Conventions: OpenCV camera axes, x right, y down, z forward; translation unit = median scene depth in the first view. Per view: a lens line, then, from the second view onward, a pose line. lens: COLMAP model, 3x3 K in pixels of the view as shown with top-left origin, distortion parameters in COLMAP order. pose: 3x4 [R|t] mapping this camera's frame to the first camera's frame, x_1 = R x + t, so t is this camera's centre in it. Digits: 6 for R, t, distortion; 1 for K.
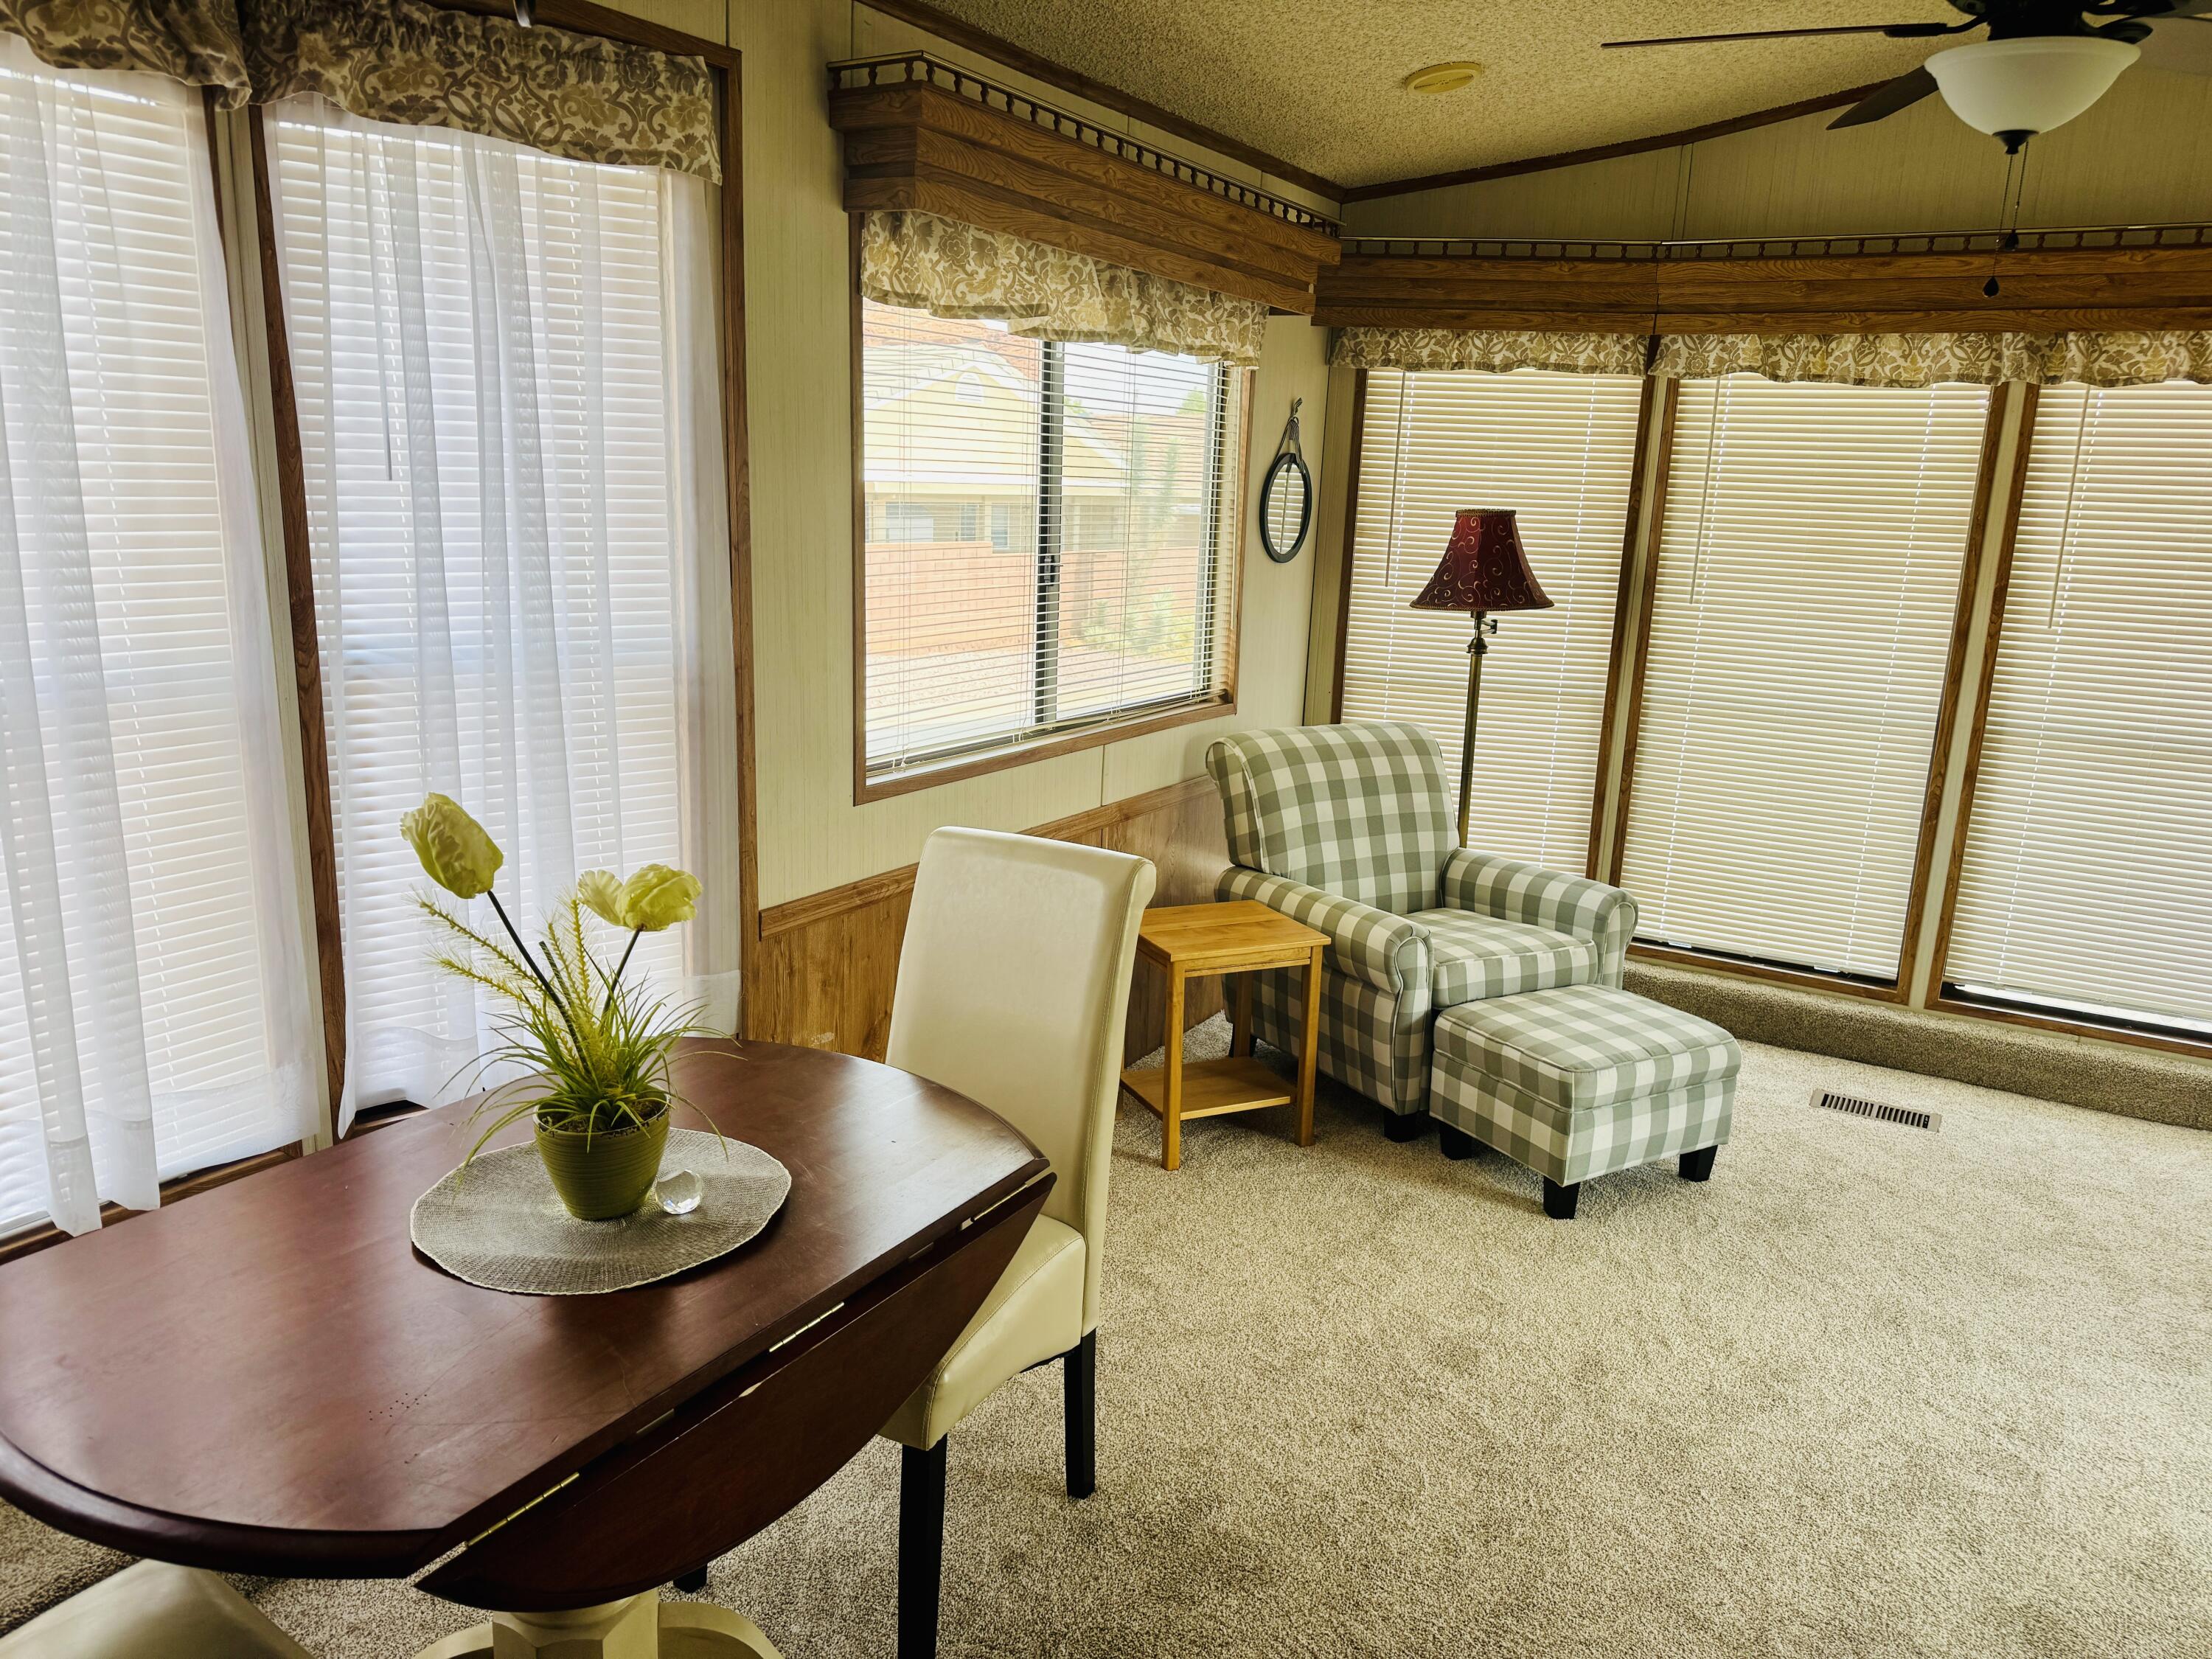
lens RADIAL K [[1542.1, 0, 1091.5], [0, 1542.1, 829.7], [0, 0, 1]] dist [0.046922, -0.056328]
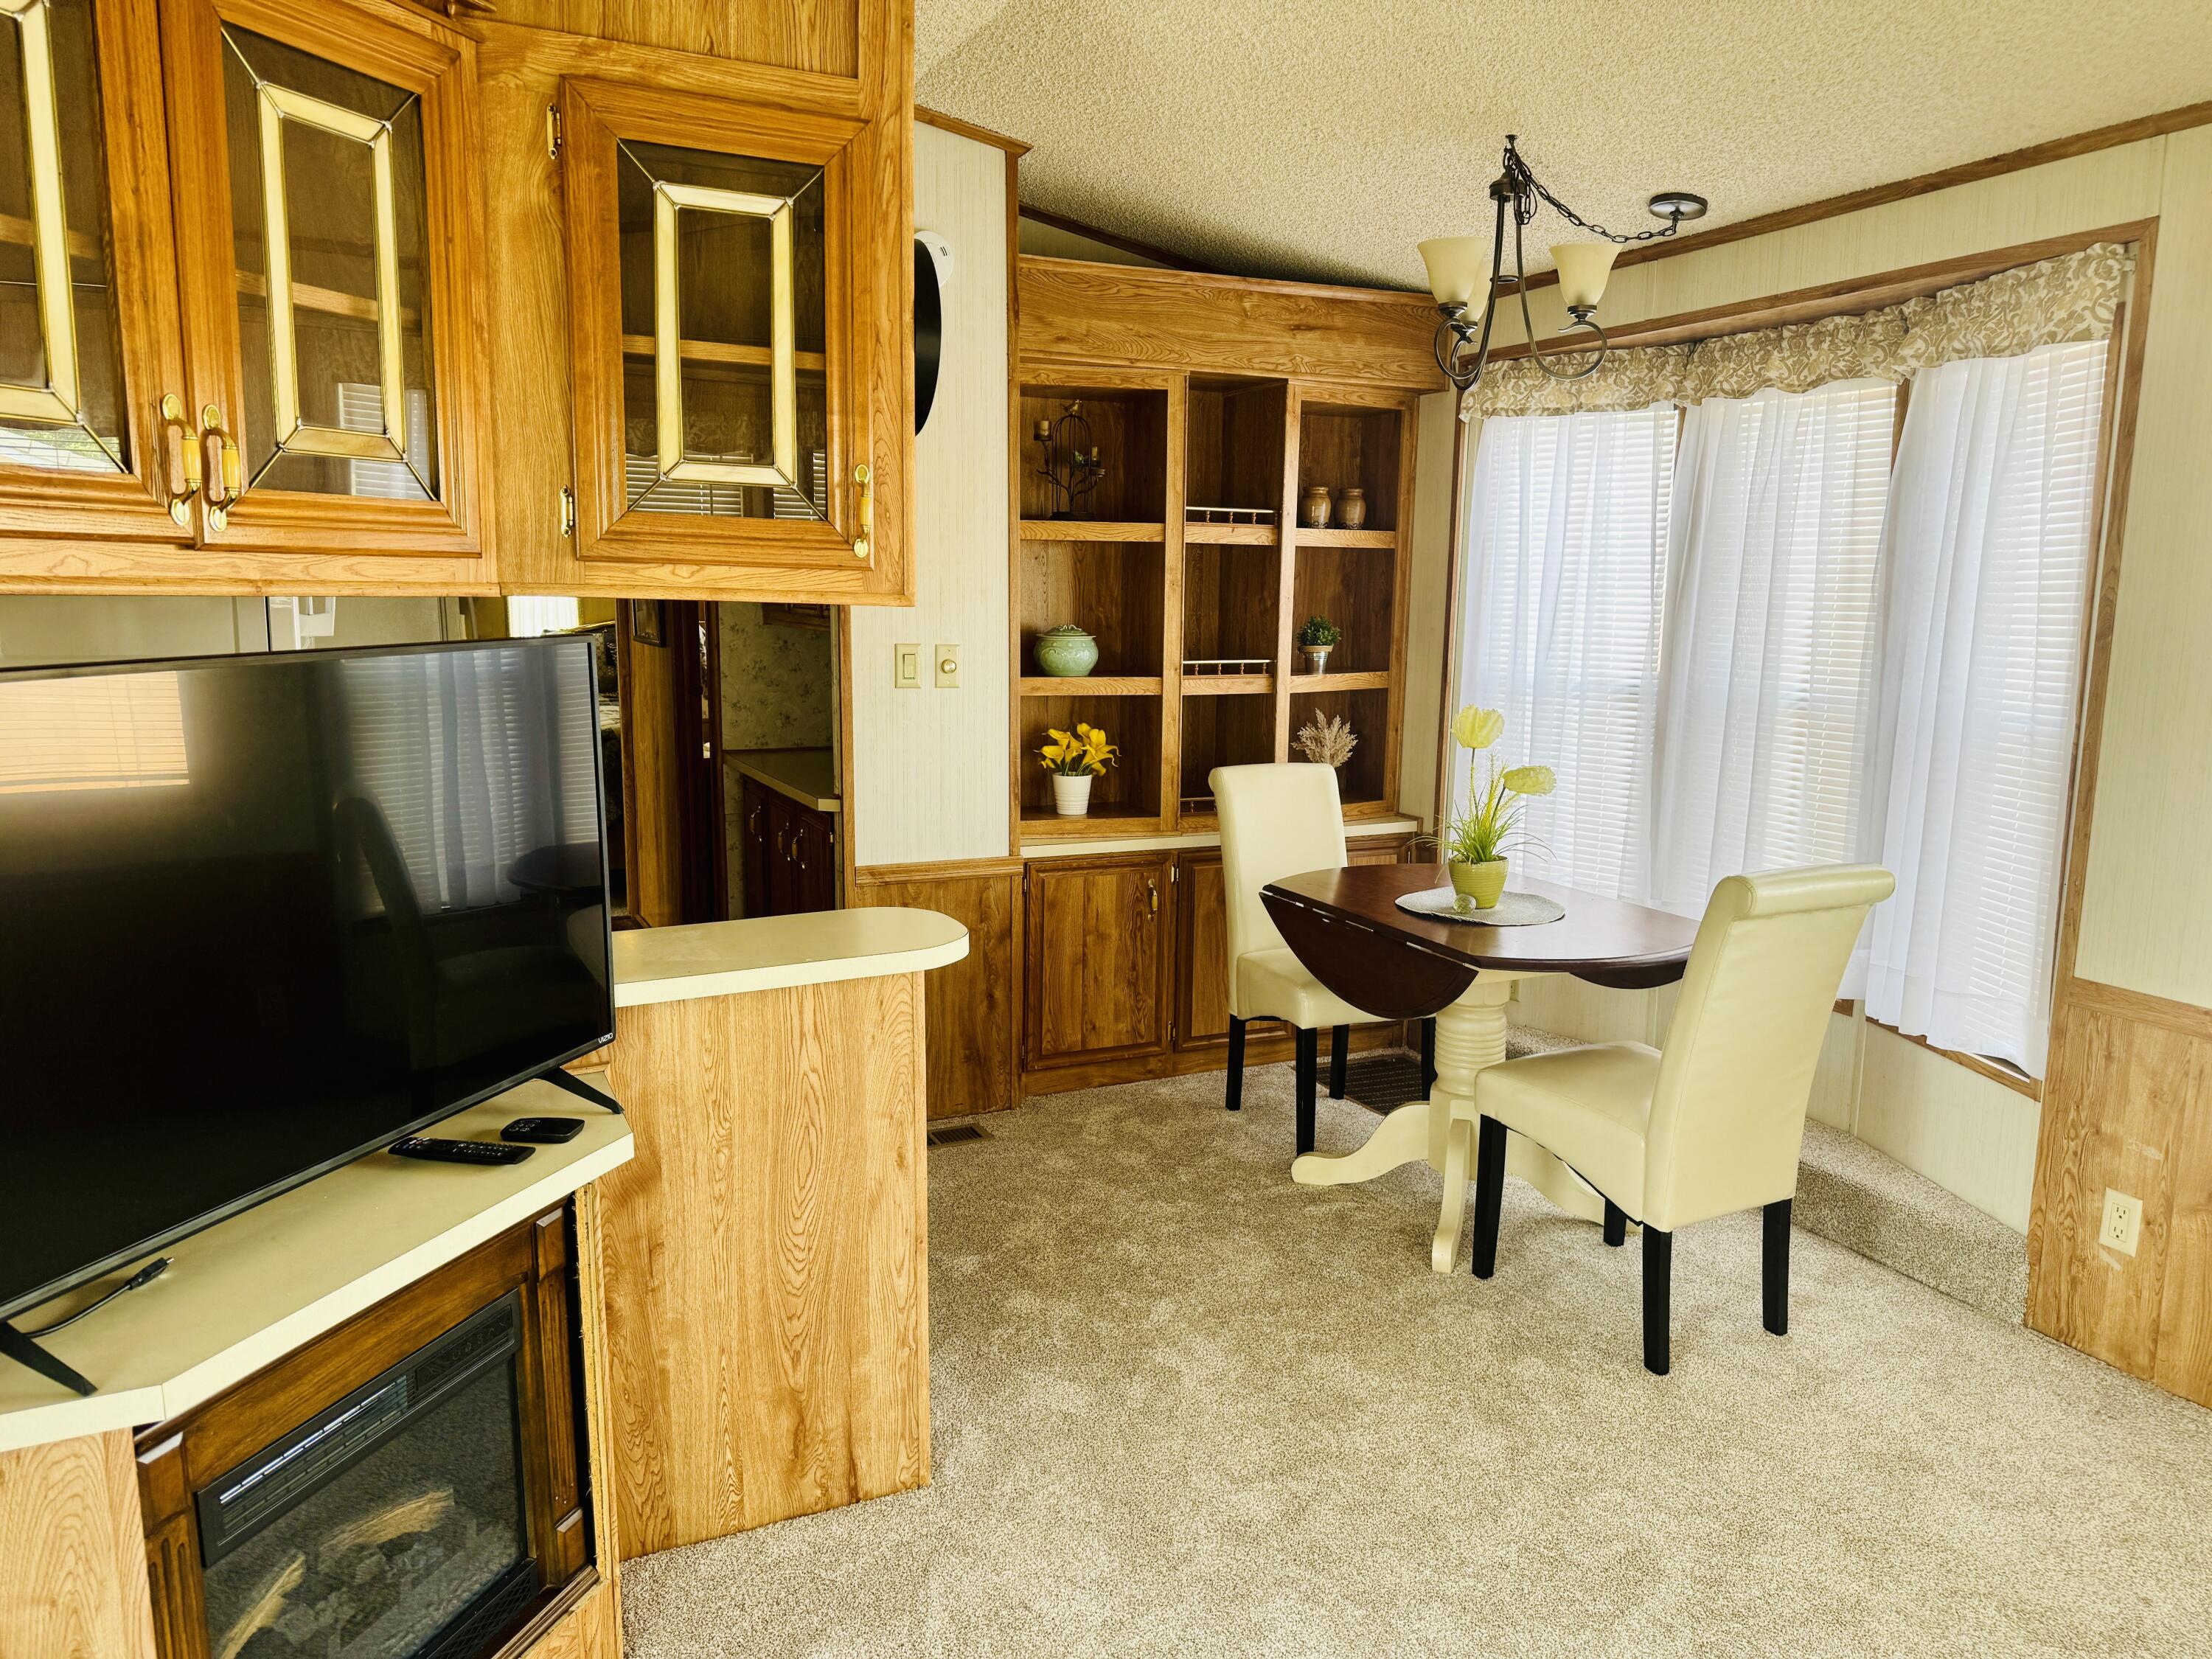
lens RADIAL K [[1542.1, 0, 1141.3], [0, 1542.1, 818.3], [0, 0, 1]] dist [0.046922, -0.056328]
pose [[-0.547785, 0.091746, -0.831573, 1.042025], [-0.217976, 0.943988, 0.247736, -0.180602], [0.807724, 0.316969, -0.497104, 0.978689]]
